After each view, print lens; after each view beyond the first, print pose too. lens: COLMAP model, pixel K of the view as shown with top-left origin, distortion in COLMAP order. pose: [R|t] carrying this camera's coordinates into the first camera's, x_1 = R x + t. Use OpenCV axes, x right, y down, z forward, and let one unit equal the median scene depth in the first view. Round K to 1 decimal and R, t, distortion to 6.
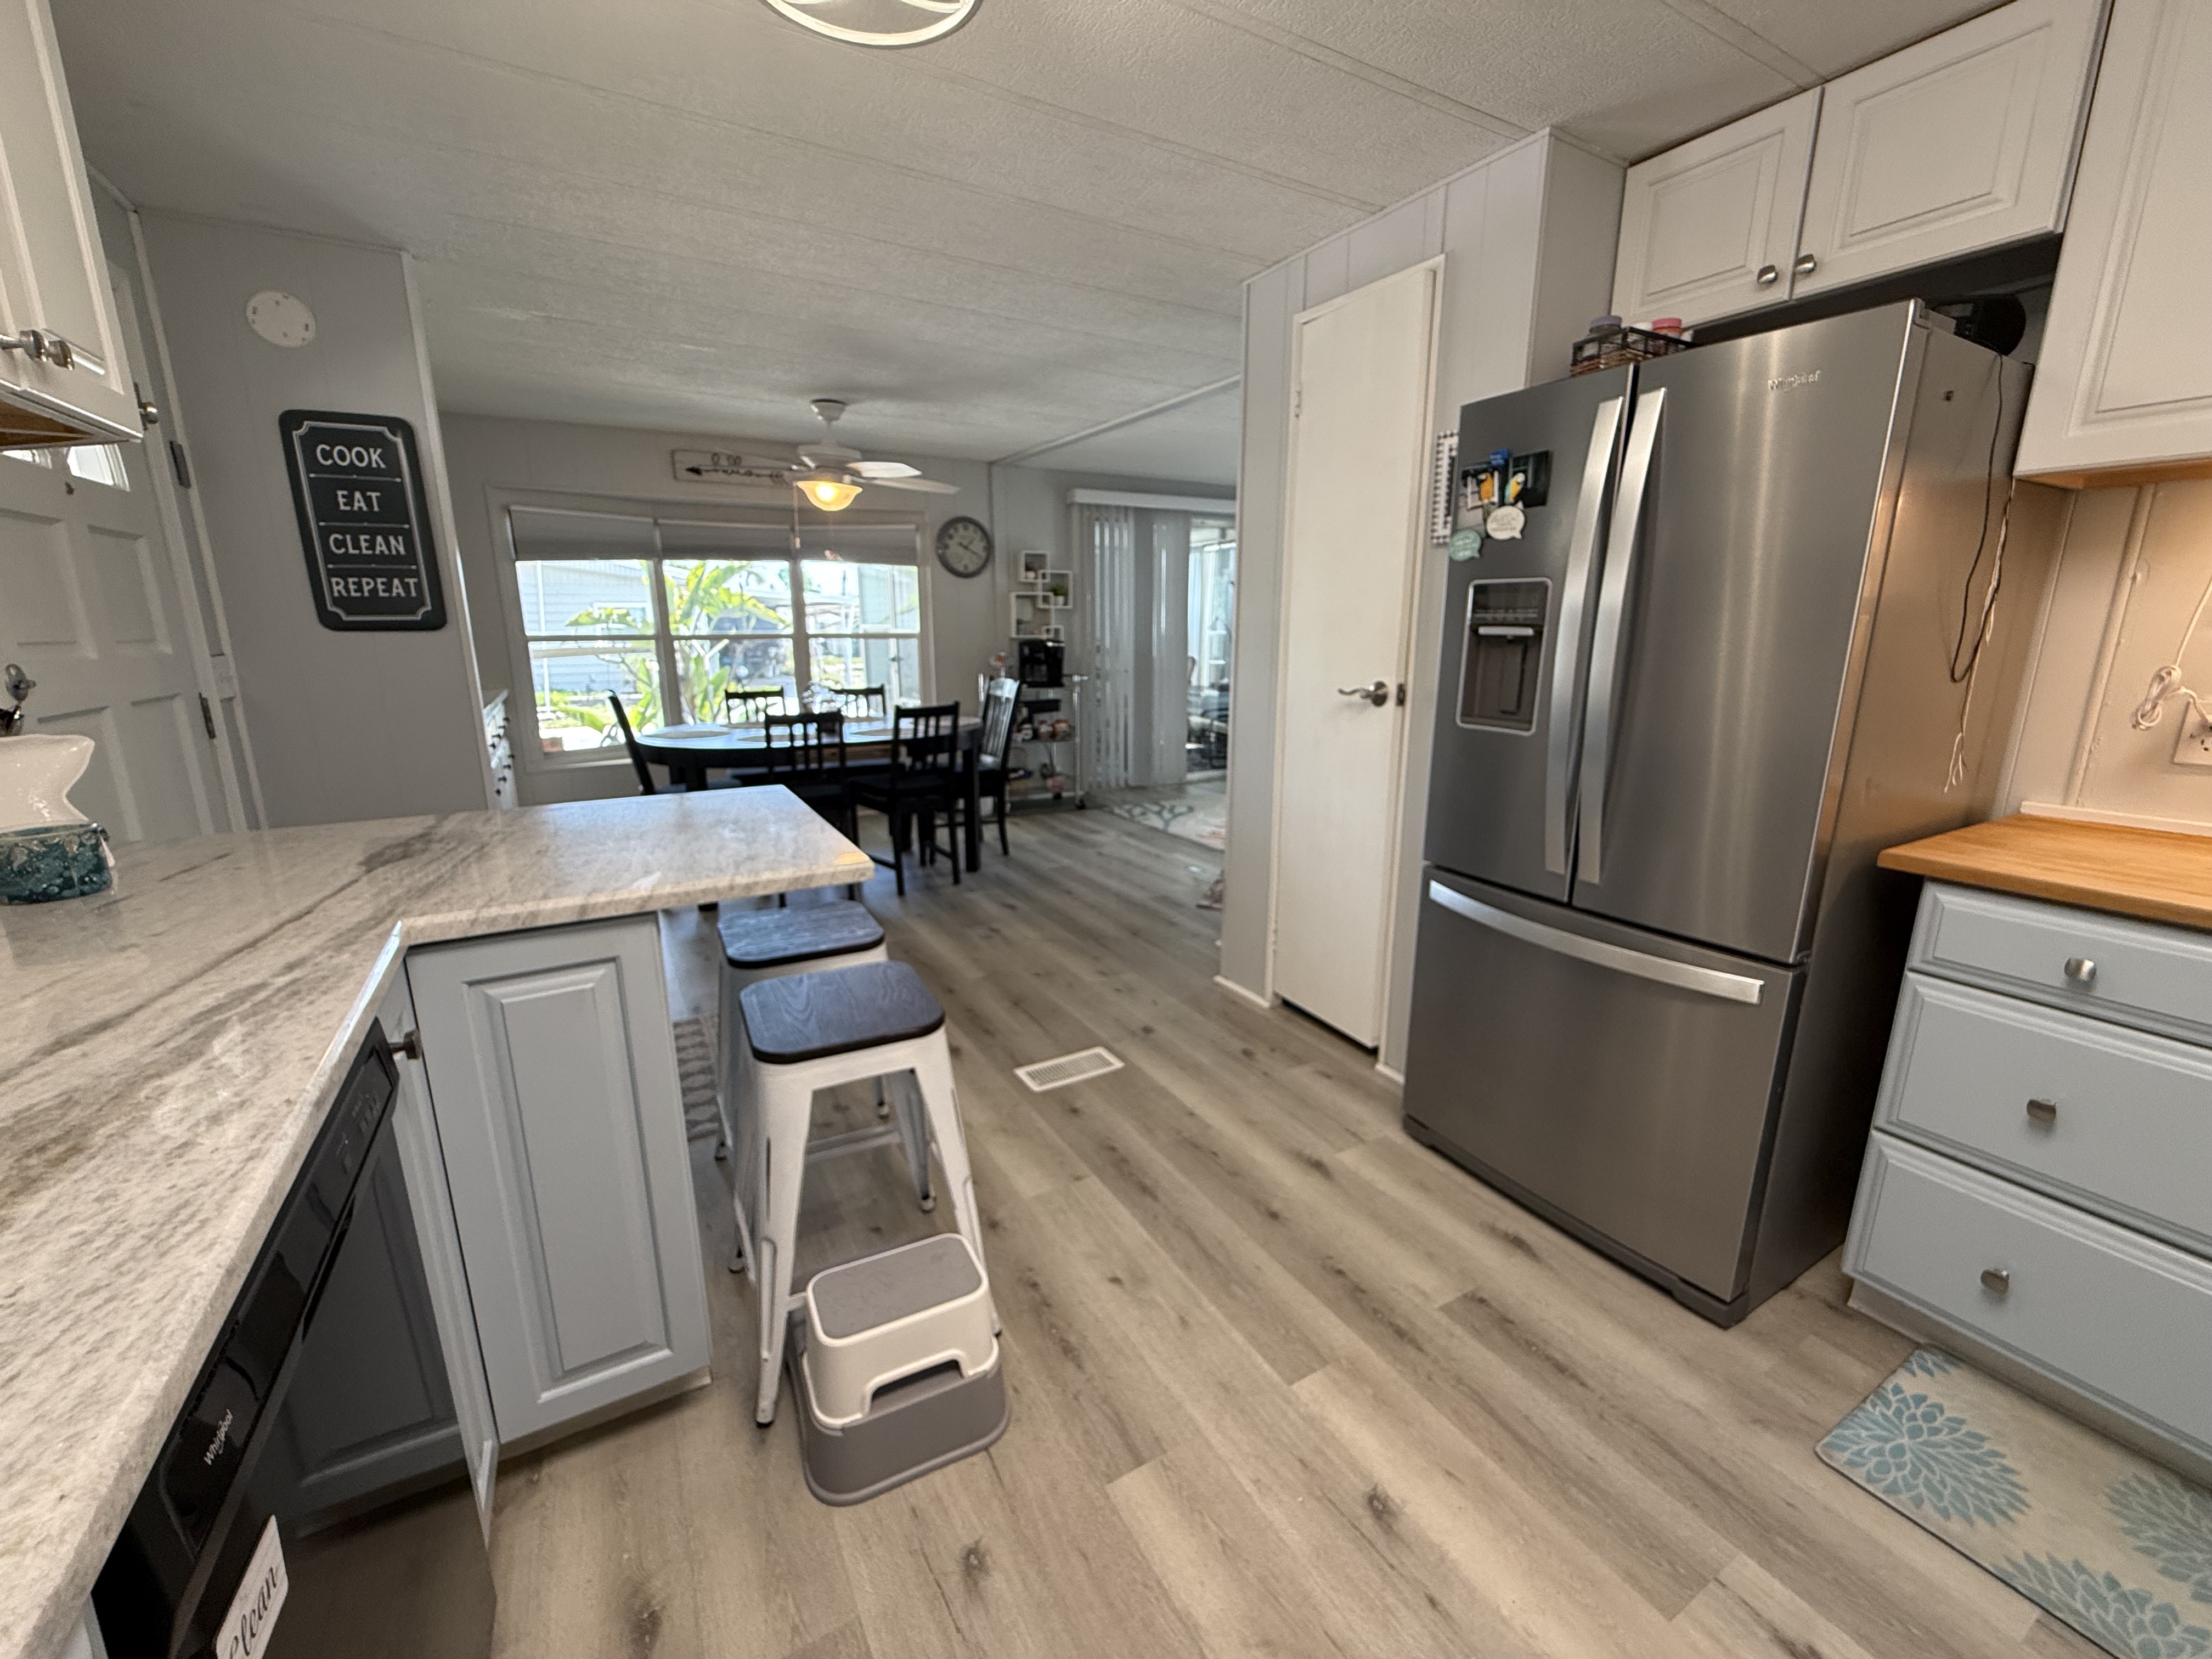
lens RADIAL K [[882.1, 0, 1105.4], [0, 882.1, 828.9], [0, 0, 1]] dist [0.001235, 0.000036]
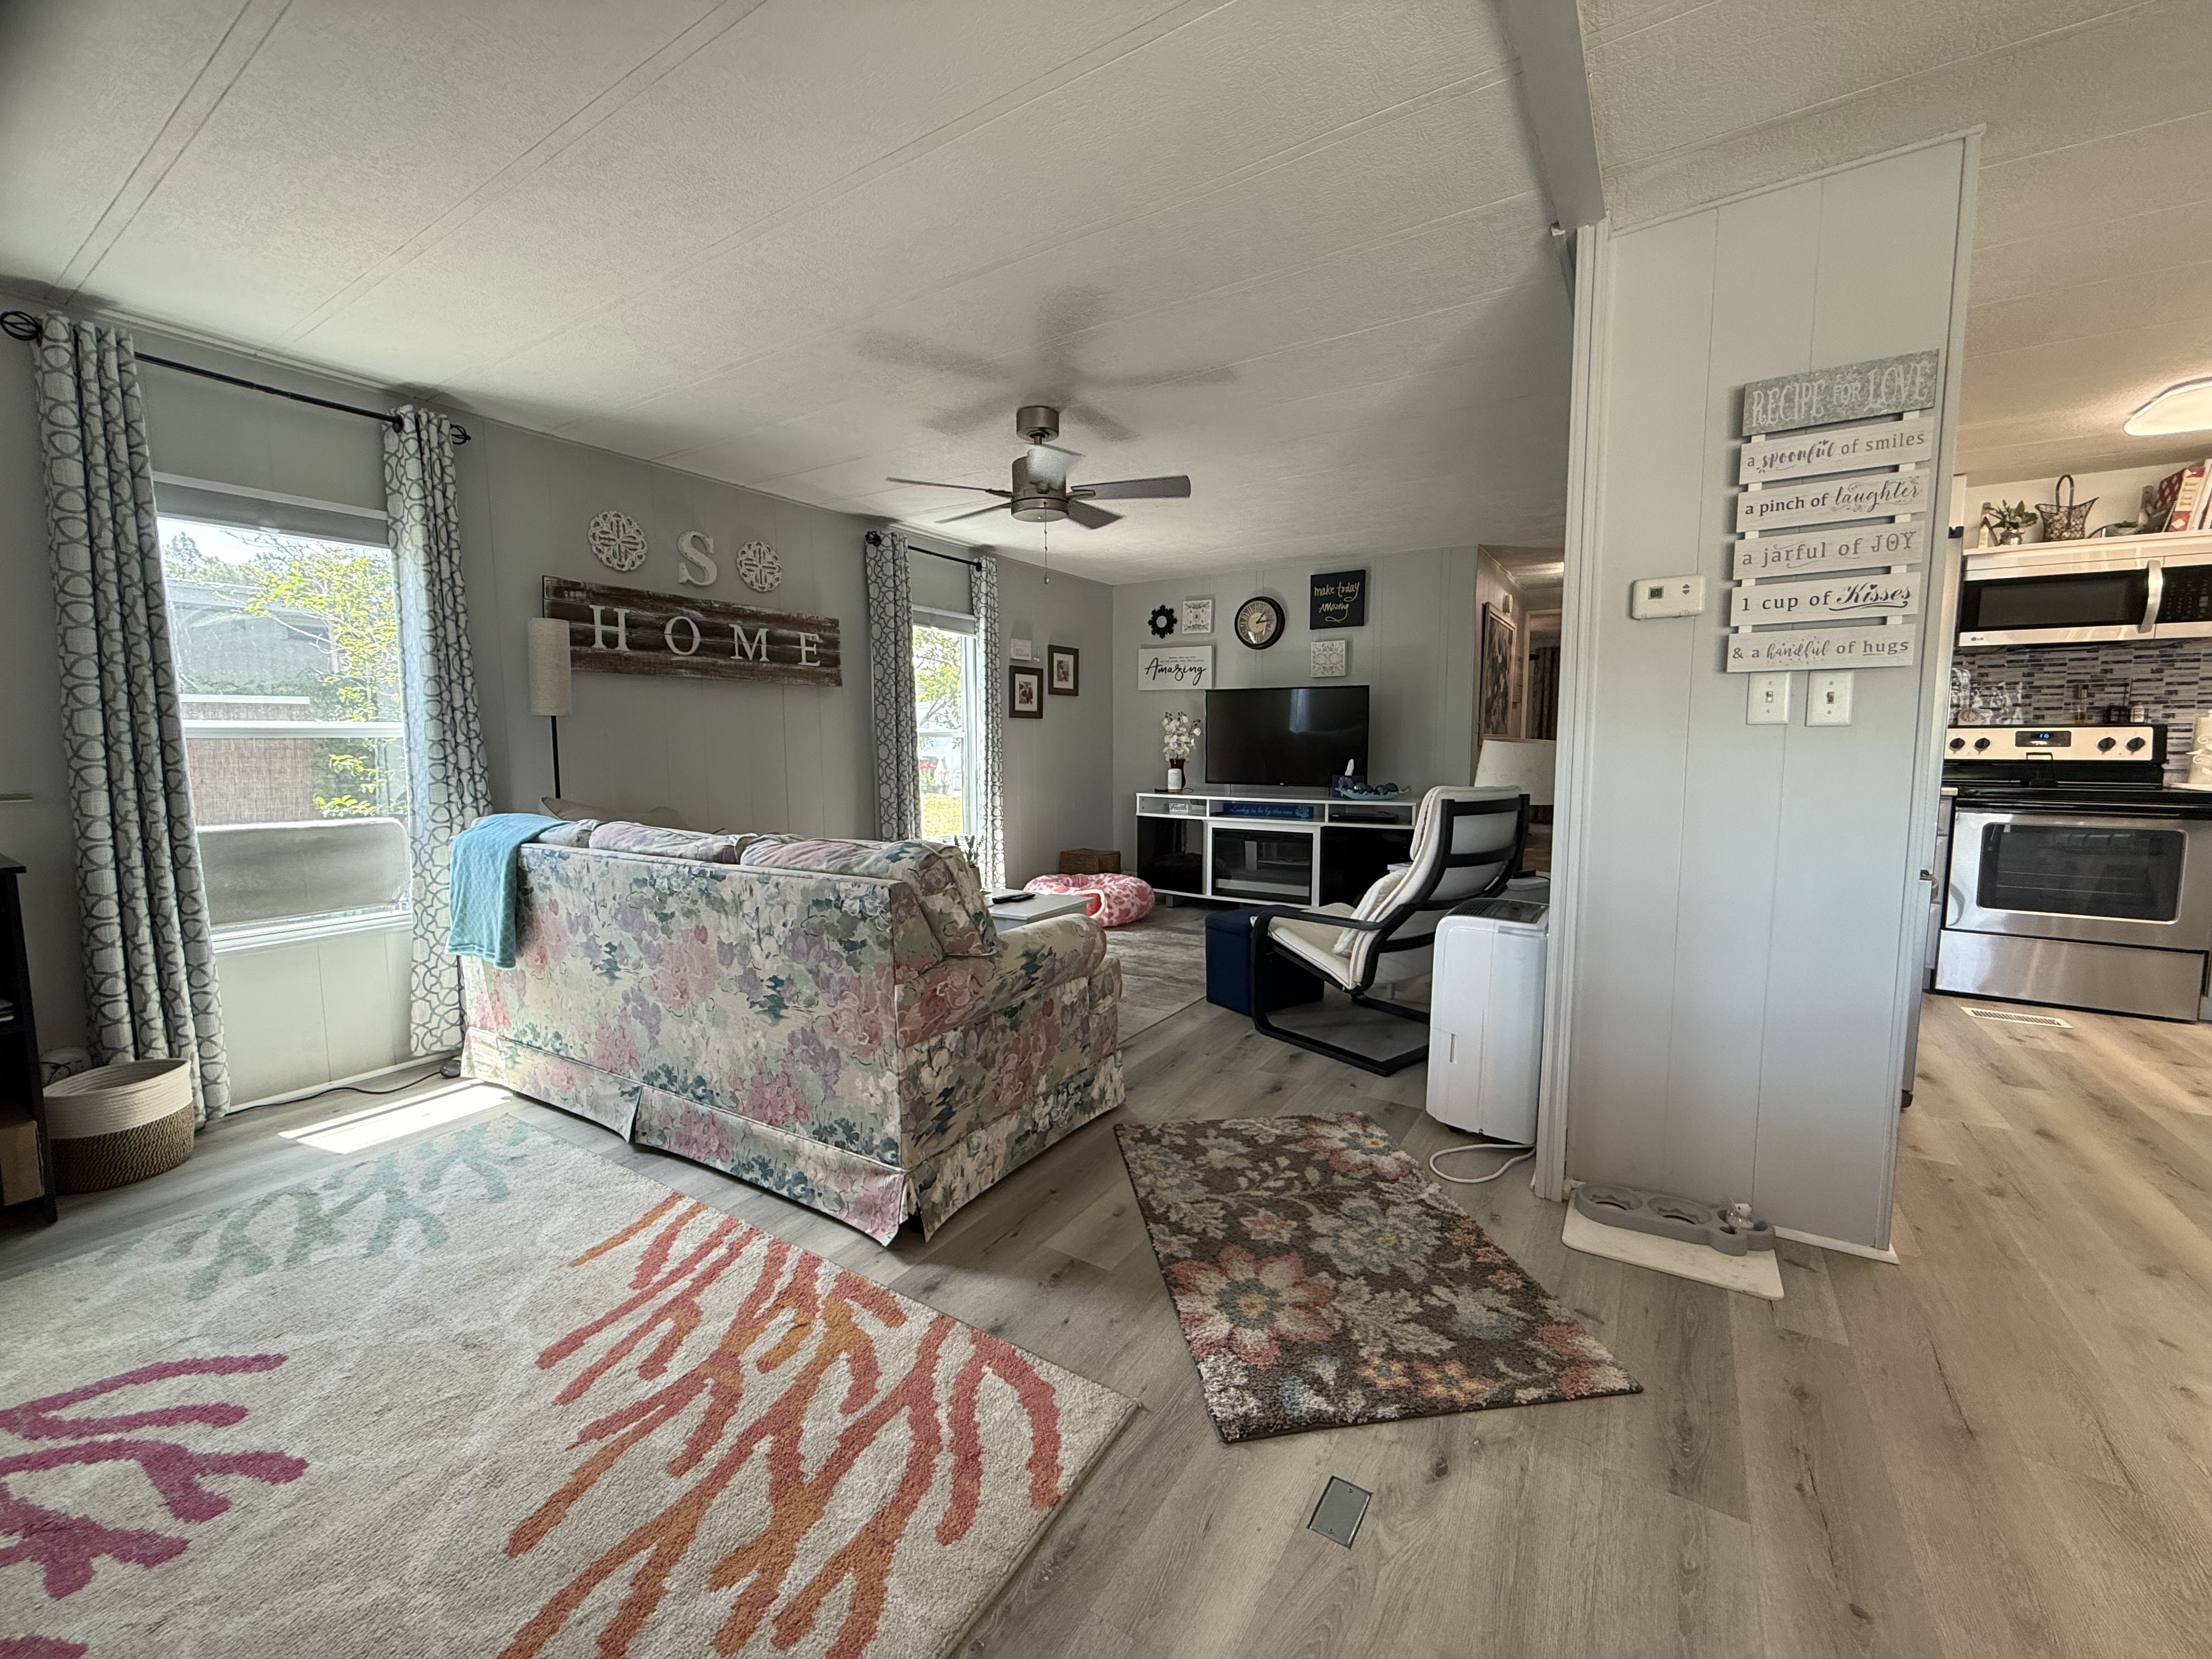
lens RADIAL K [[882.1, 0, 1101.0], [0, 882.1, 825.7], [0, 0, 1]] dist [0.001235, 0.000036]
pose [[-0.451543, -0.087094, 0.887988, -0.101610], [0.206842, 0.957895, 0.199130, -0.256319], [-0.867943, 0.273589, -0.414517, 1.237960]]
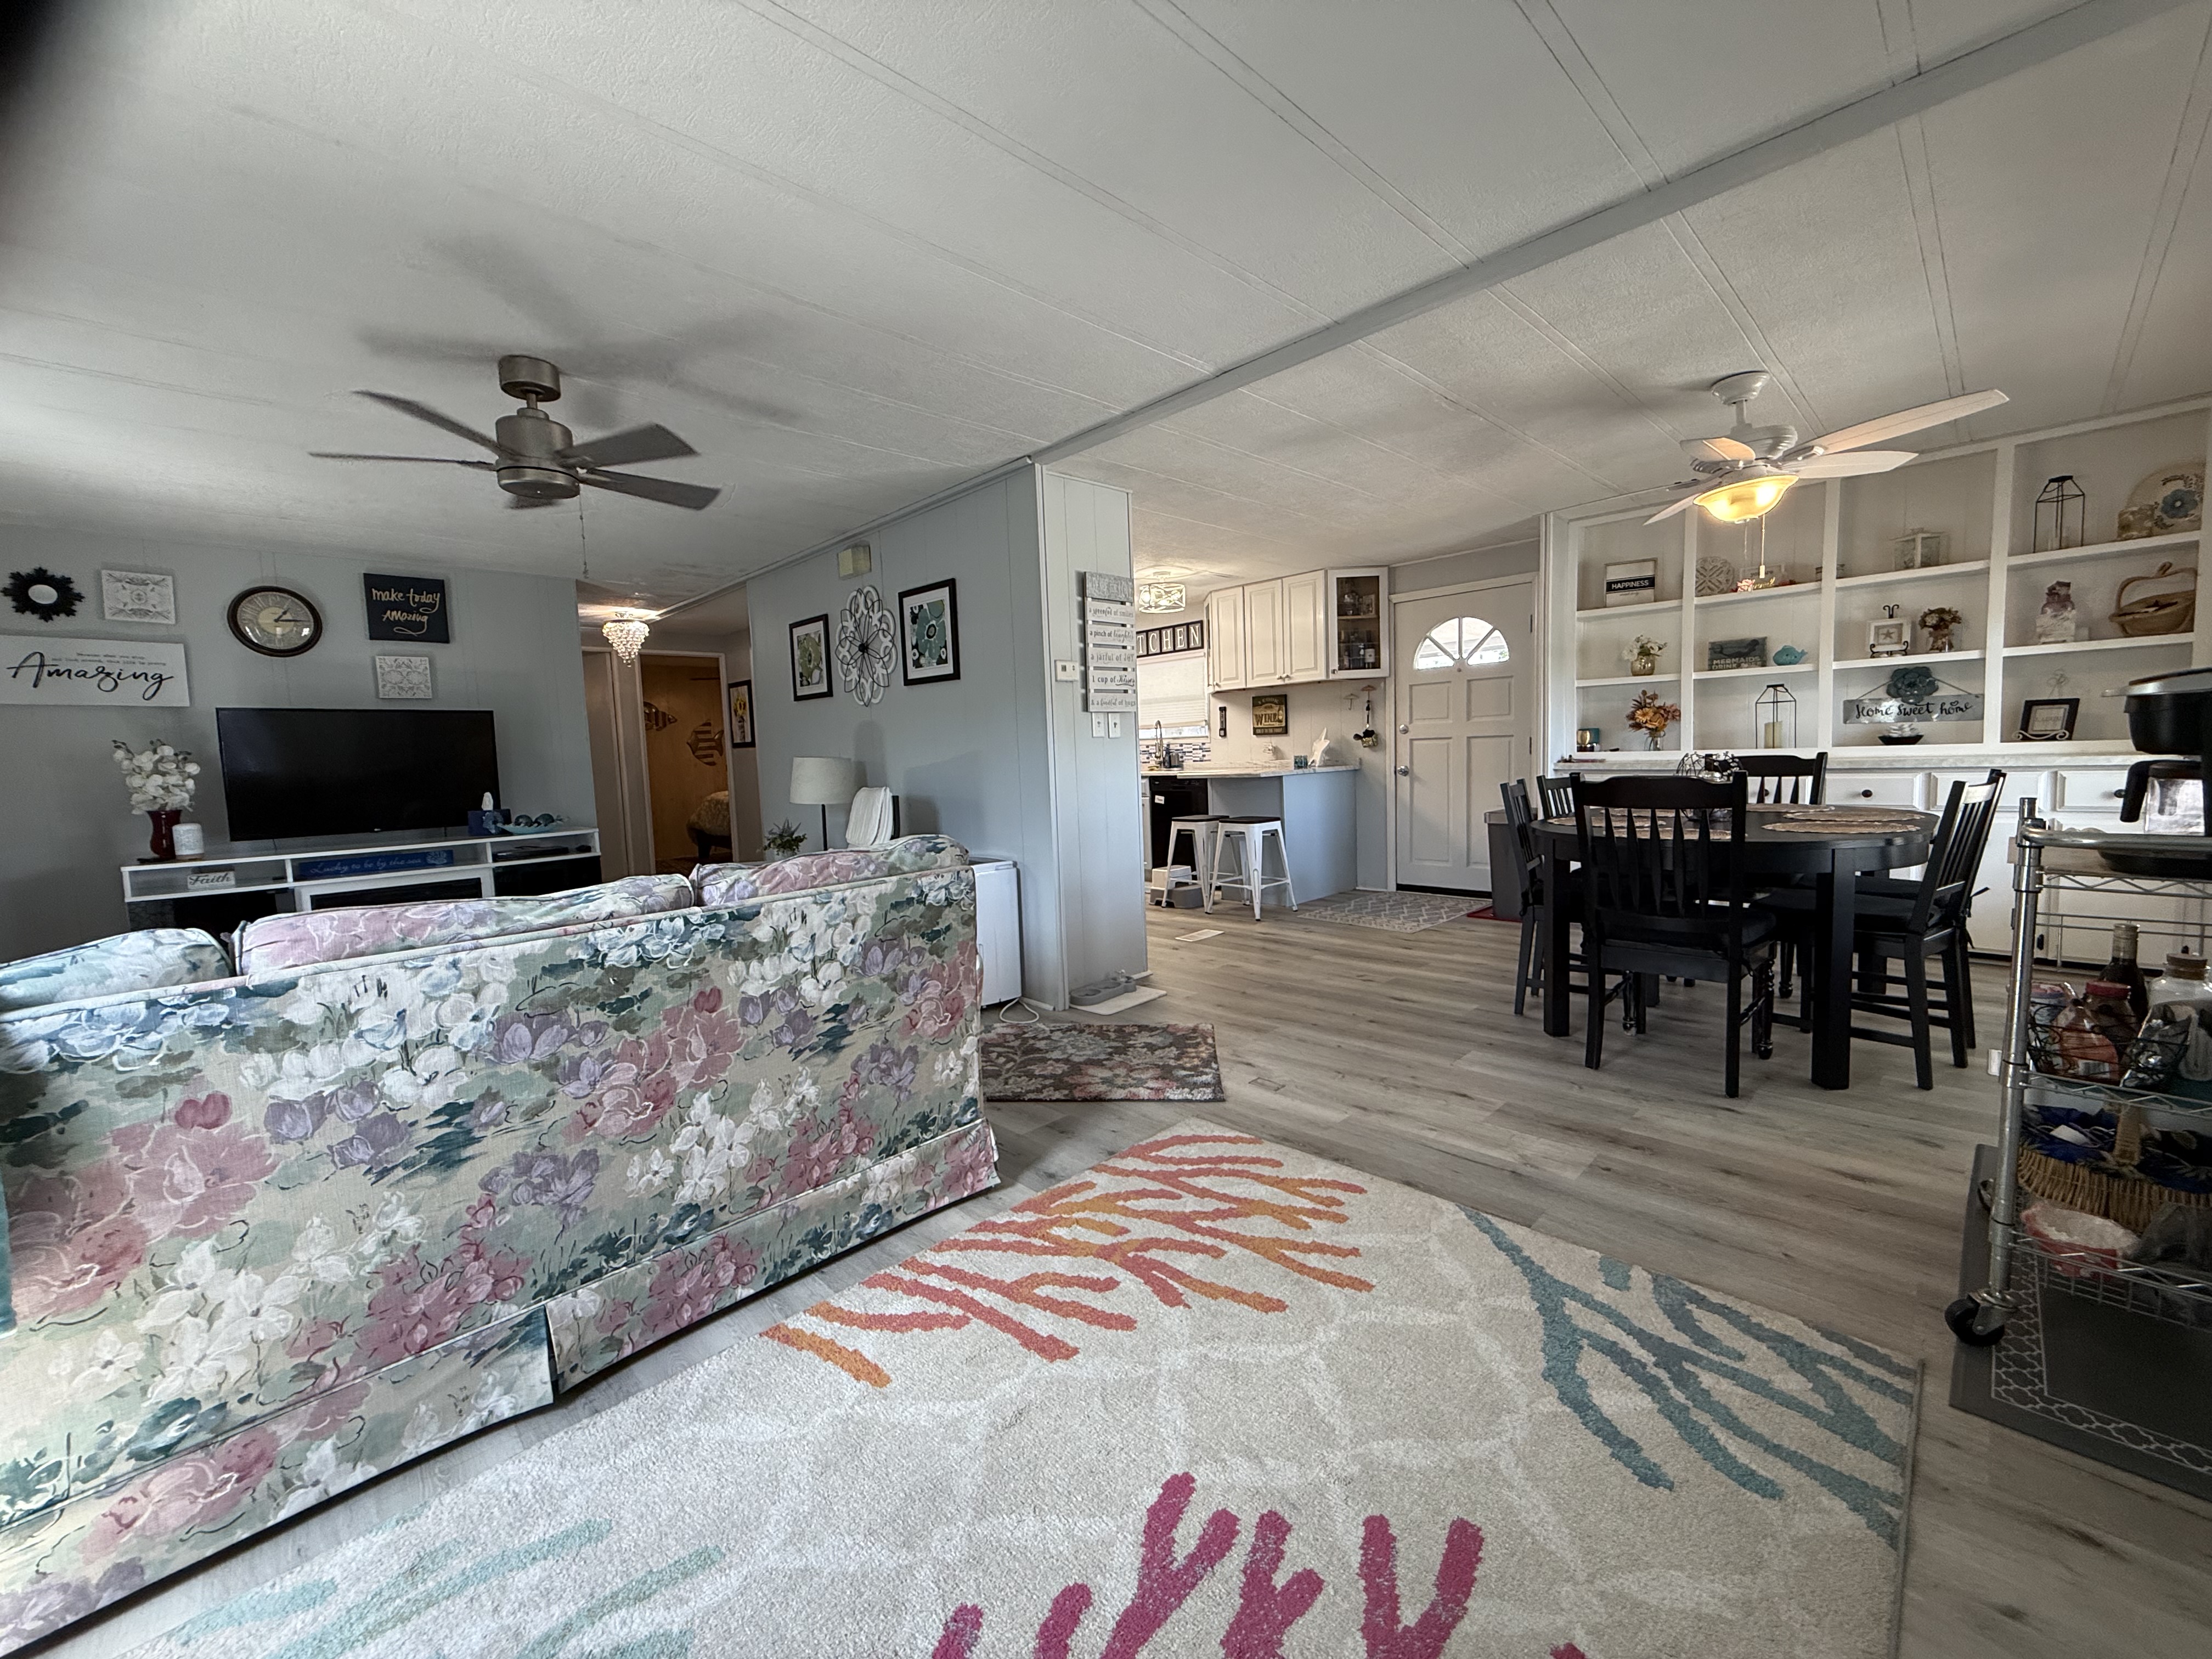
lens RADIAL K [[882.1, 0, 1101.3], [0, 882.1, 825.4], [0, 0, 1]] dist [0.001235, 0.000036]
pose [[-0.968893, 0.056841, -0.240863, 0.386523], [-0.019123, 0.953160, 0.301860, -0.339787], [0.246739, 0.297076, -0.922424, 1.635343]]
